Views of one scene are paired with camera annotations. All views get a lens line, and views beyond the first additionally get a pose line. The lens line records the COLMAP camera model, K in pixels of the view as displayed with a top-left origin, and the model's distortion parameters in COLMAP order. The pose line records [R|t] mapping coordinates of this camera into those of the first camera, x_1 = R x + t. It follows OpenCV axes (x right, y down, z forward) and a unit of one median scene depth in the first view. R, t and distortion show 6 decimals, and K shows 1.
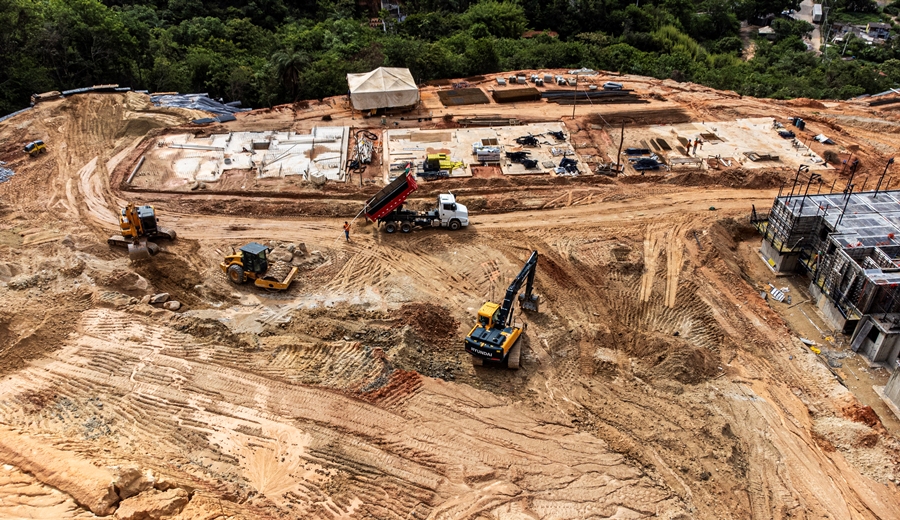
lens RADIAL K [[686.2, 0, 447.0], [0, 686.2, 258.8], [0, 0, 1]] dist [0.030048, 0.046445]
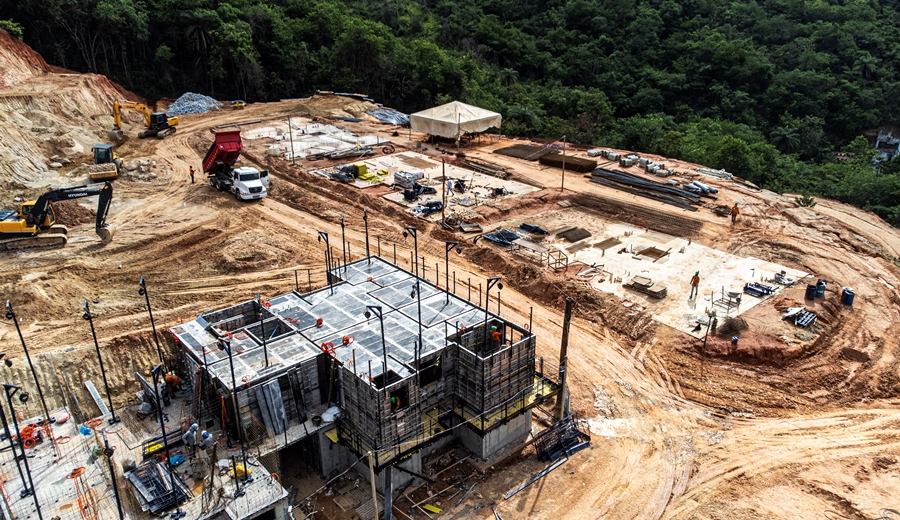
lens RADIAL K [[686.2, 0, 450.3], [0, 686.2, 257.5], [0, 0, 1]] dist [0.030048, 0.046445]
pose [[0.578254, 0.311234, -0.754159, 0.946380], [-0.445021, 0.895077, 0.028167, -0.127558], [0.683797, 0.319329, 0.656087, 0.527769]]
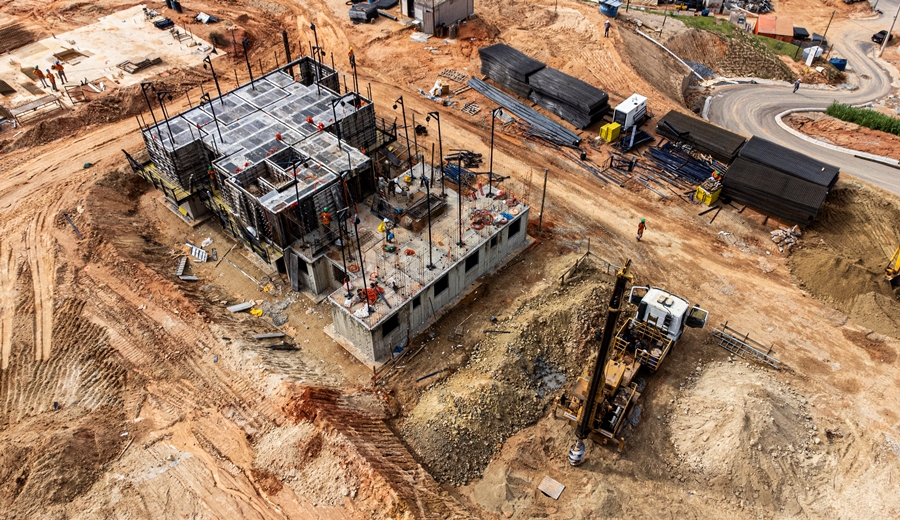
lens RADIAL K [[686.2, 0, 450.5], [0, 686.2, 257.8], [0, 0, 1]] dist [0.030048, 0.046445]
pose [[0.735571, -0.467171, 0.490598, 0.261195], [0.378057, 0.884008, 0.274961, -0.043232], [-0.562146, -0.016779, 0.826868, 0.177290]]
